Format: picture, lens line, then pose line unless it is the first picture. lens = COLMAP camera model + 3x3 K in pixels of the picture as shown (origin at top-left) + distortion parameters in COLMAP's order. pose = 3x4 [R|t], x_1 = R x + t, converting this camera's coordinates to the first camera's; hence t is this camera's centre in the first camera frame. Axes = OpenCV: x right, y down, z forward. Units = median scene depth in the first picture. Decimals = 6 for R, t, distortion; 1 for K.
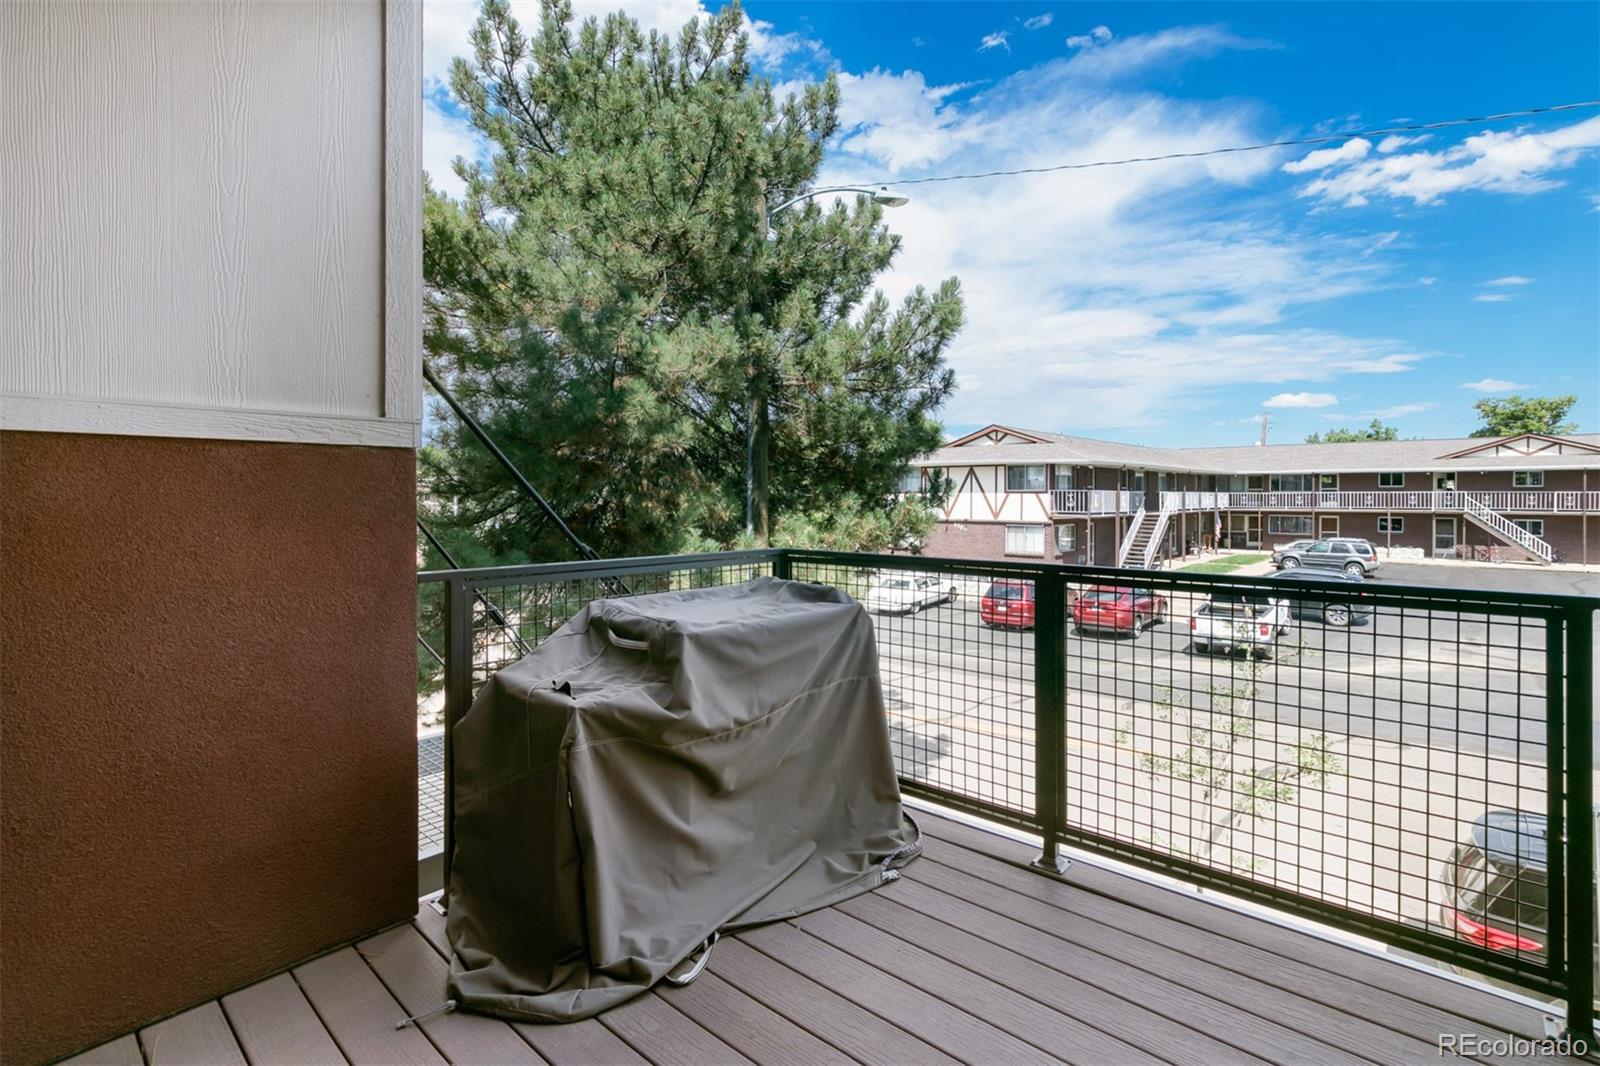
lens RADIAL K [[752.7, 0, 787.8], [0, 752.7, 509.4], [0, 0, 1]] dist [-0.002593, -0.001015]
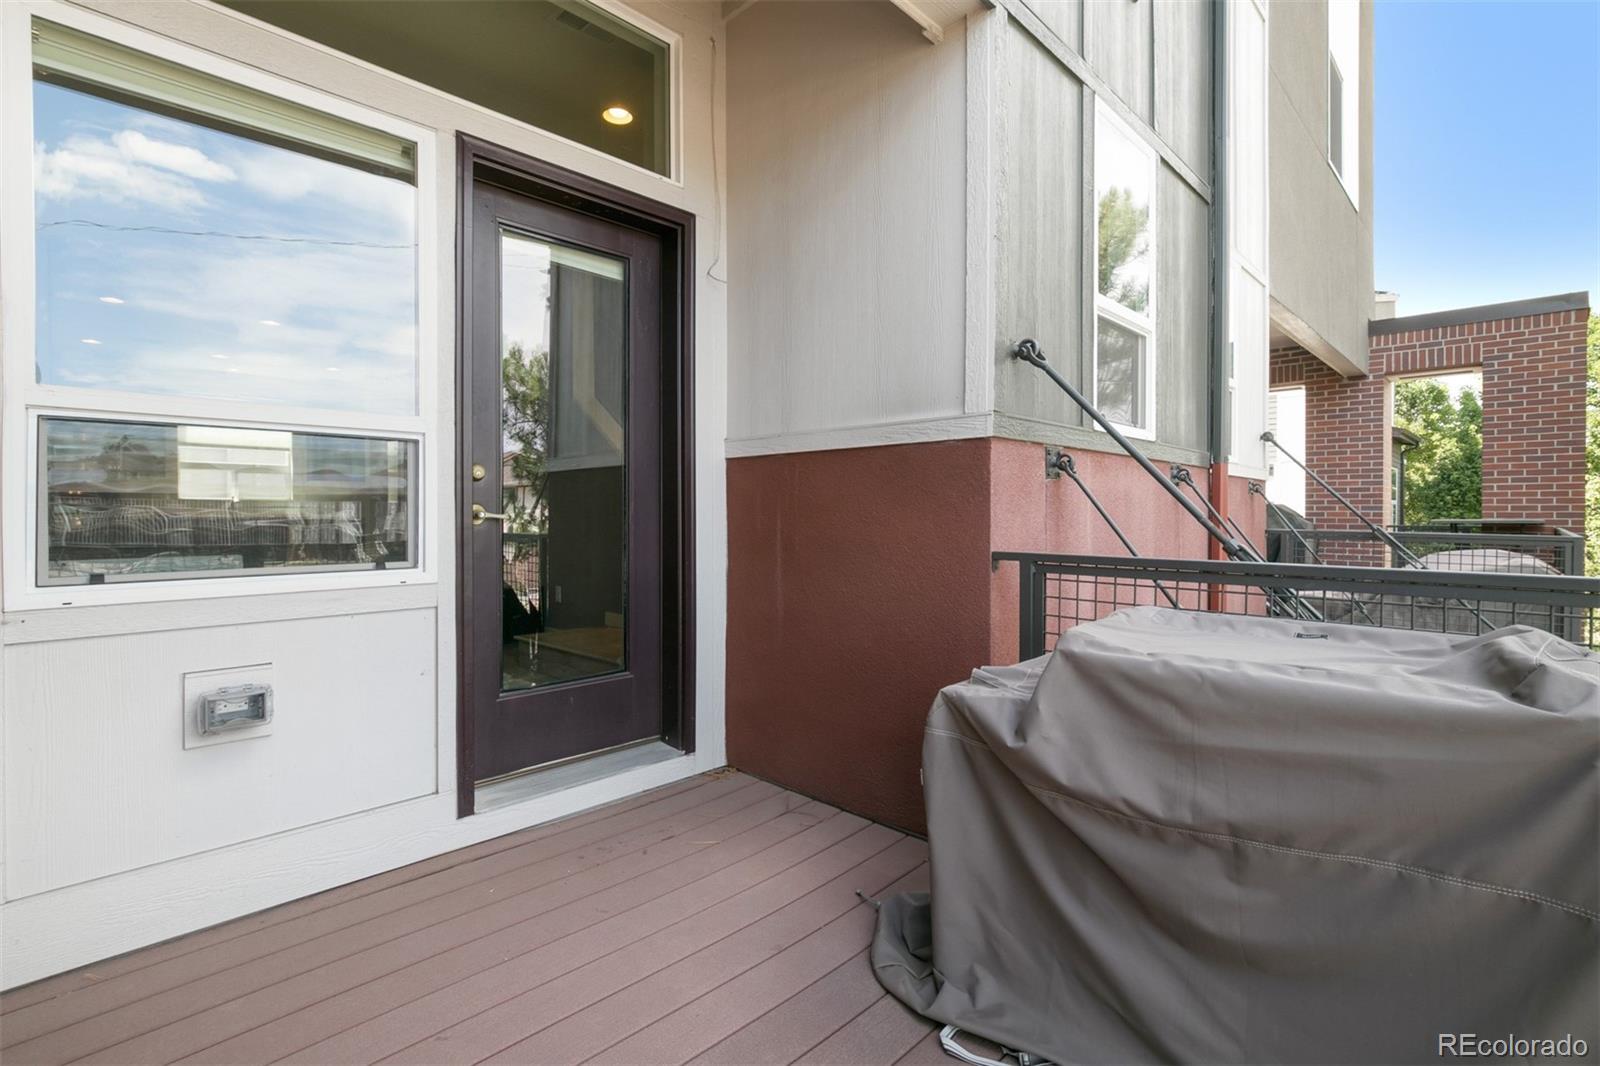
lens RADIAL K [[752.7, 0, 787.8], [0, 752.7, 509.4], [0, 0, 1]] dist [-0.002593, -0.001015]
pose [[-0.081036, -0.006900, -0.996687, 0.635410], [-0.018709, 0.999810, -0.005400, 0.037204], [0.996536, 0.018210, -0.081150, 0.798965]]
